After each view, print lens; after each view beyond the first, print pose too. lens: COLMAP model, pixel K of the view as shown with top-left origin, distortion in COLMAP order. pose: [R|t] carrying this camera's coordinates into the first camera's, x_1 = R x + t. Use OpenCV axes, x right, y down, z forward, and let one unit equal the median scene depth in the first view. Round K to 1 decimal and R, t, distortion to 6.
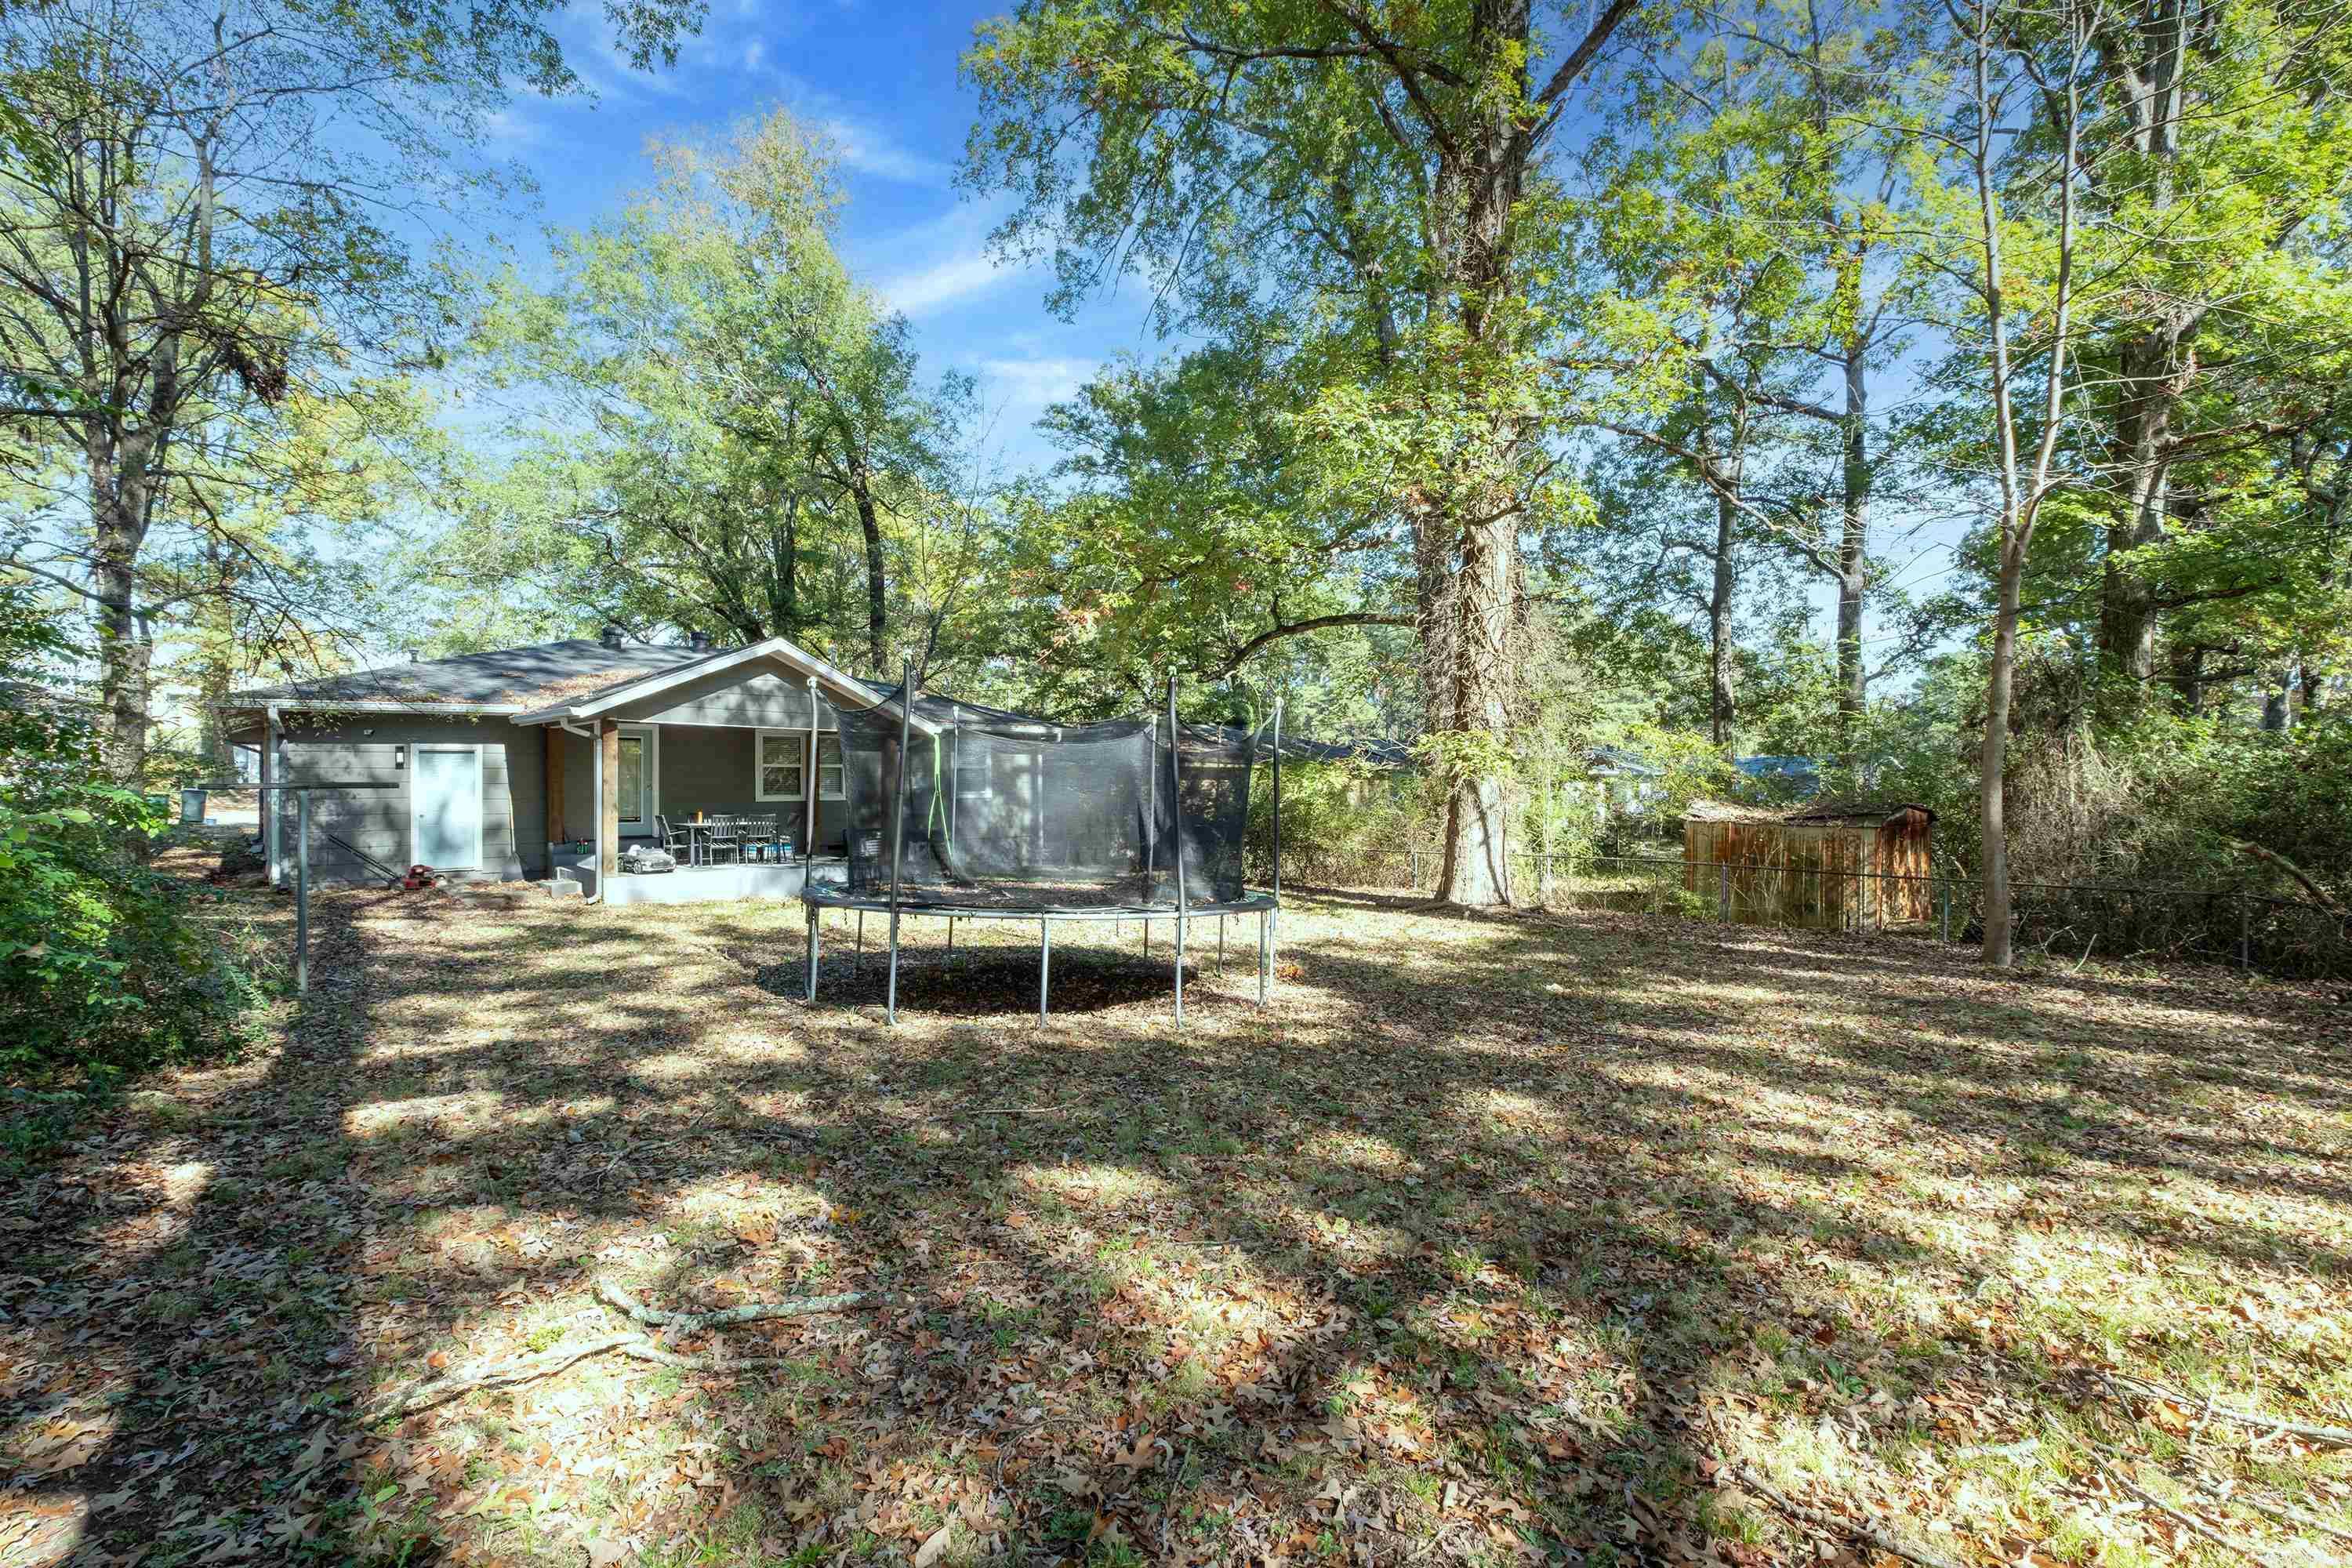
lens RADIAL K [[1007.4, 0, 1180.8], [0, 1007.4, 775.6], [0, 0, 1]] dist [0.001587, -0.006886]
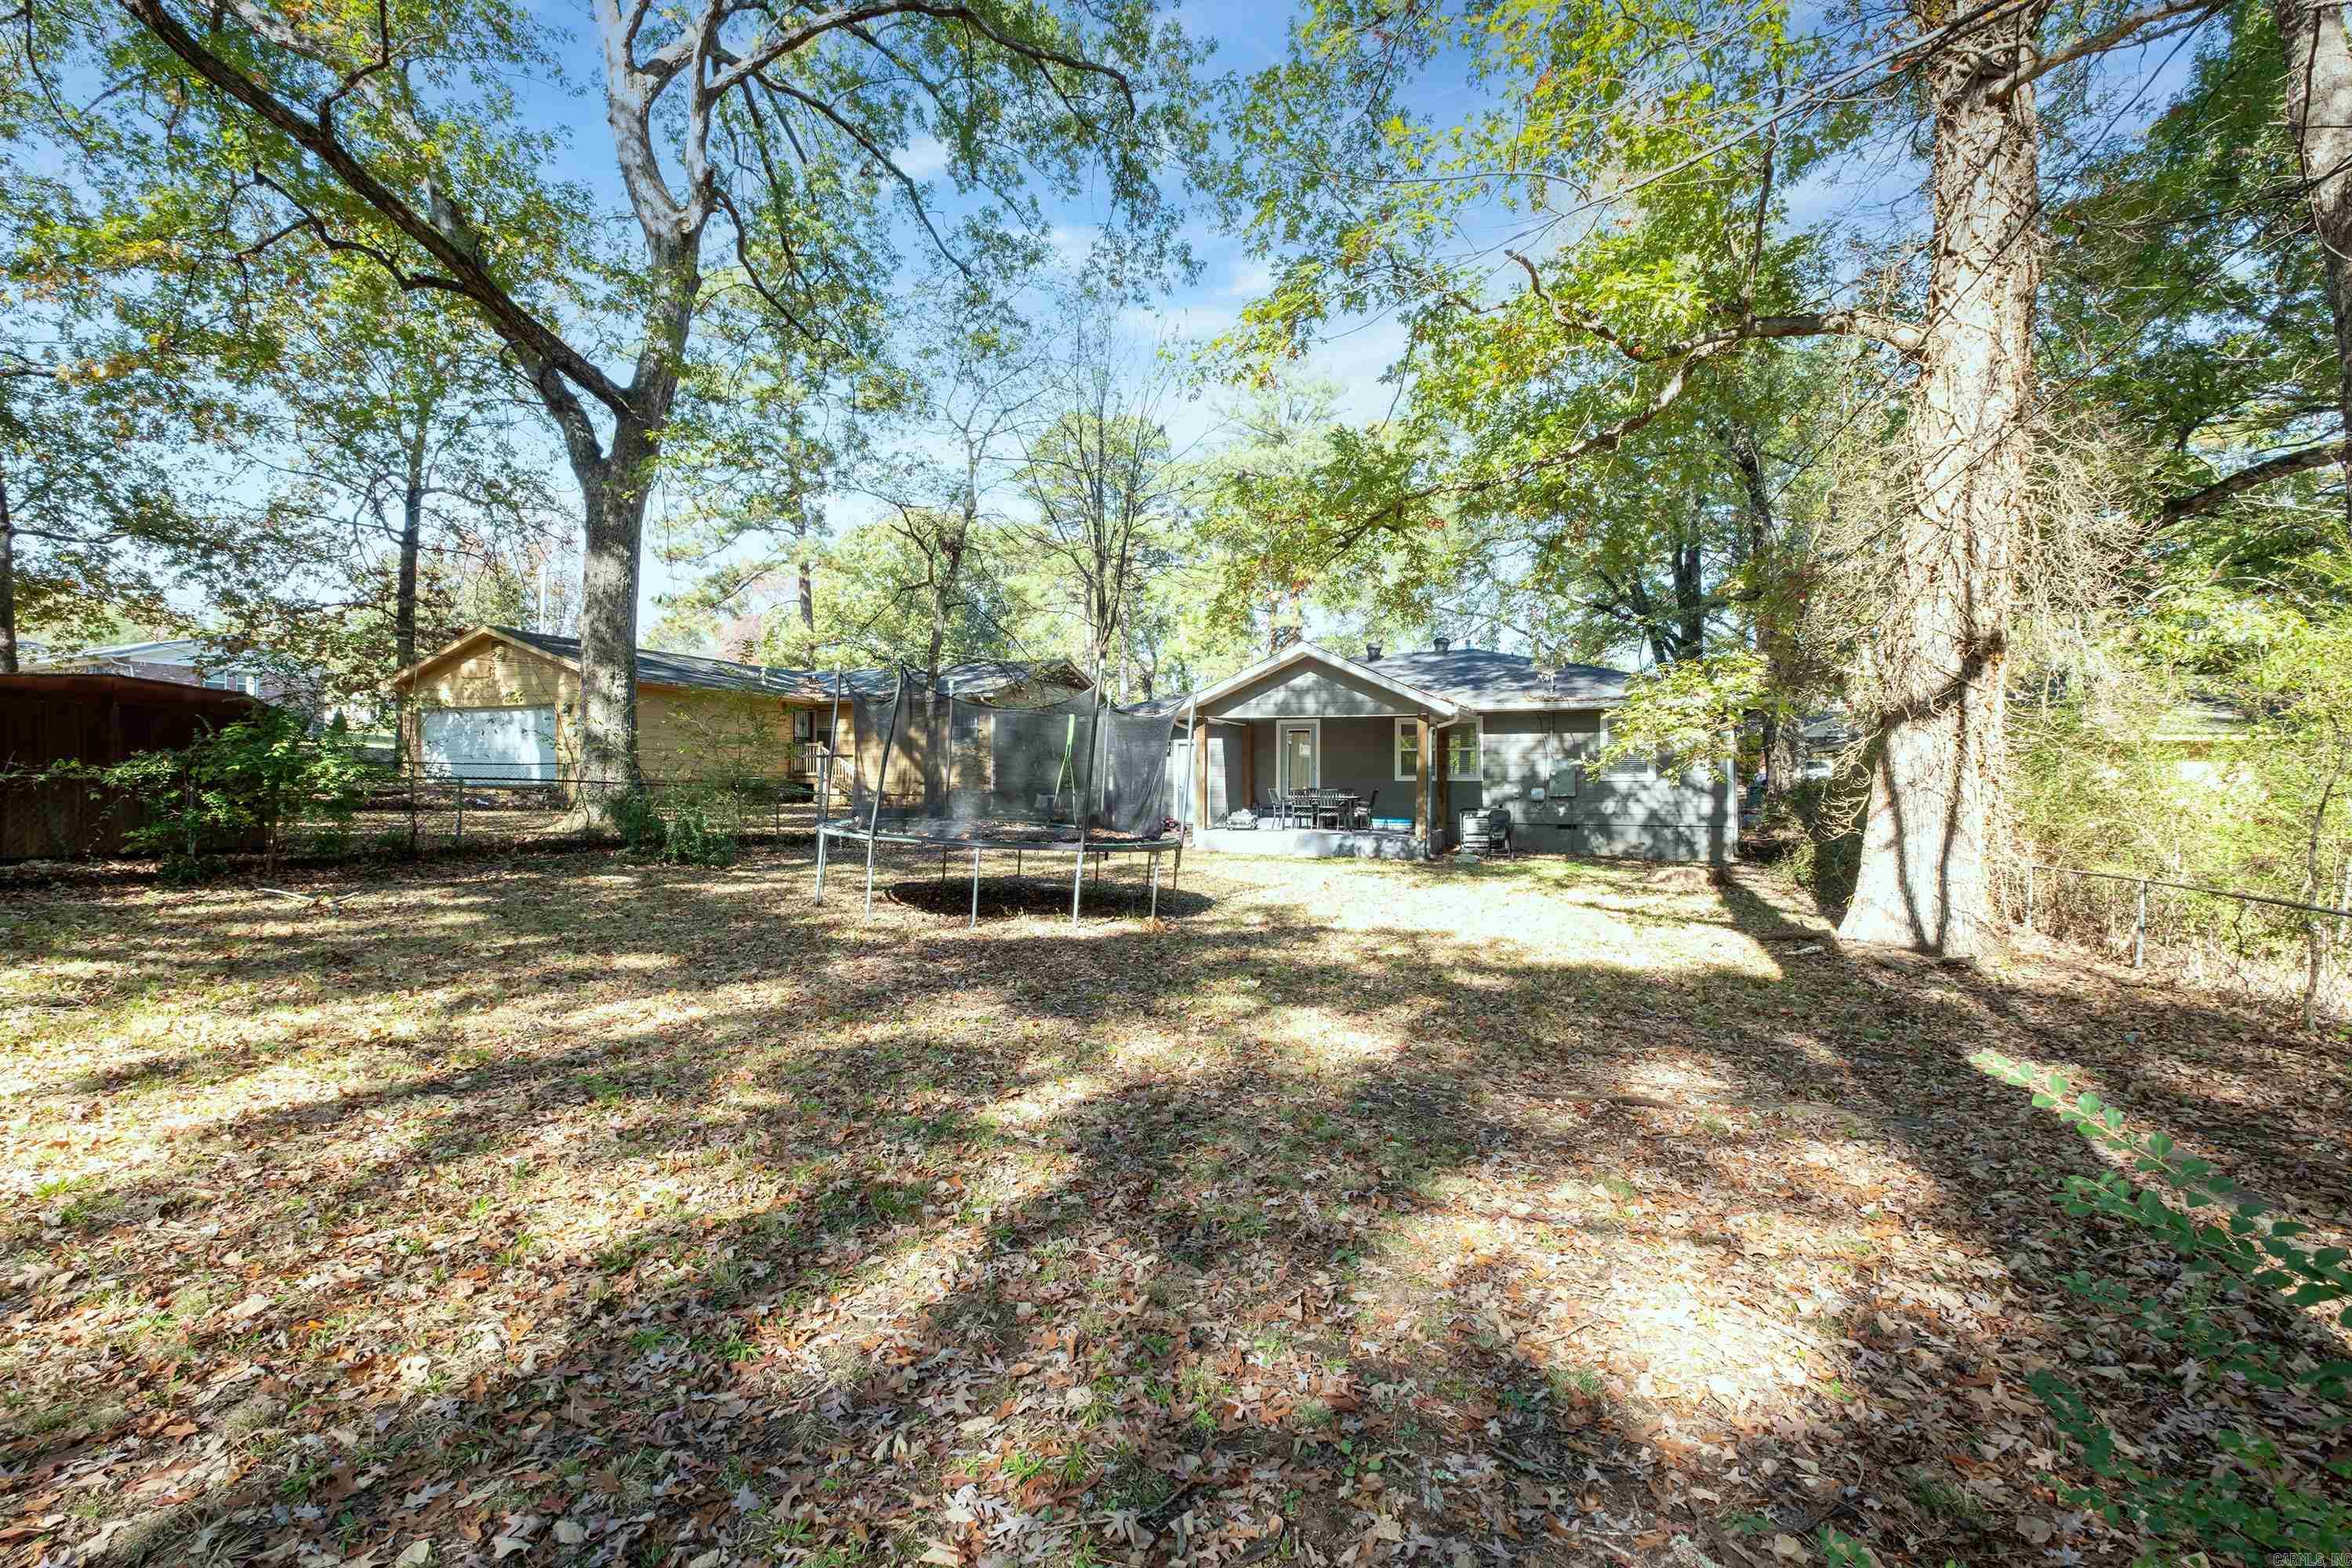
lens RADIAL K [[1007.4, 0, 1180.8], [0, 1007.4, 775.6], [0, 0, 1]] dist [0.001587, -0.006886]
pose [[0.432766, -0.002143, -0.901504, 0.658502], [0.001953, 0.999997, -0.001440, 0.025805], [0.901504, -0.001138, 0.432769, 0.352408]]
